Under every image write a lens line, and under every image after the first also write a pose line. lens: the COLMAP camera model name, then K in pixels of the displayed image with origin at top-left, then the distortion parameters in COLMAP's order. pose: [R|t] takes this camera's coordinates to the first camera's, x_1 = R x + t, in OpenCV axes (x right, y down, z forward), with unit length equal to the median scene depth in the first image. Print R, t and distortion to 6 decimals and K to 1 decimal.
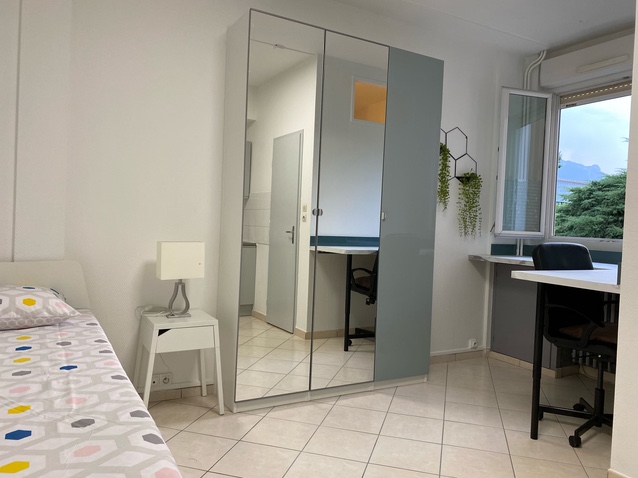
lens RADIAL K [[489.7, 0, 322.5], [0, 489.7, 234.0], [0, 0, 1]] dist [0.019748, 0.002679]
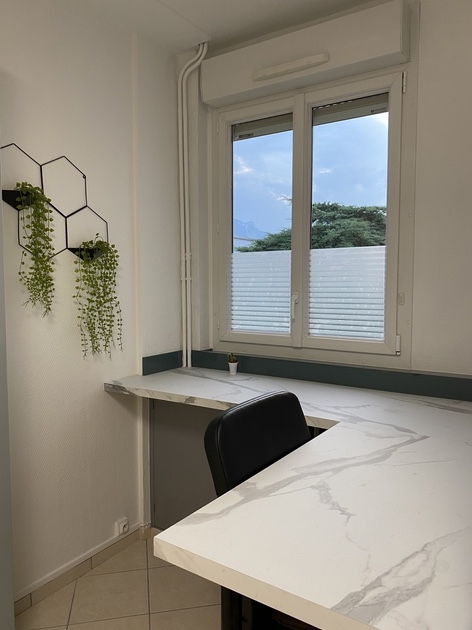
lens RADIAL K [[483.5, 0, 233.4], [0, 483.5, 314.7], [0, 0, 1]] dist [0.019748, 0.002679]
pose [[0.893130, -0.072479, 0.443921, 0.189229], [0.047607, 0.996621, 0.066938, -0.070043], [-0.447273, -0.038650, 0.893562, 0.431049]]
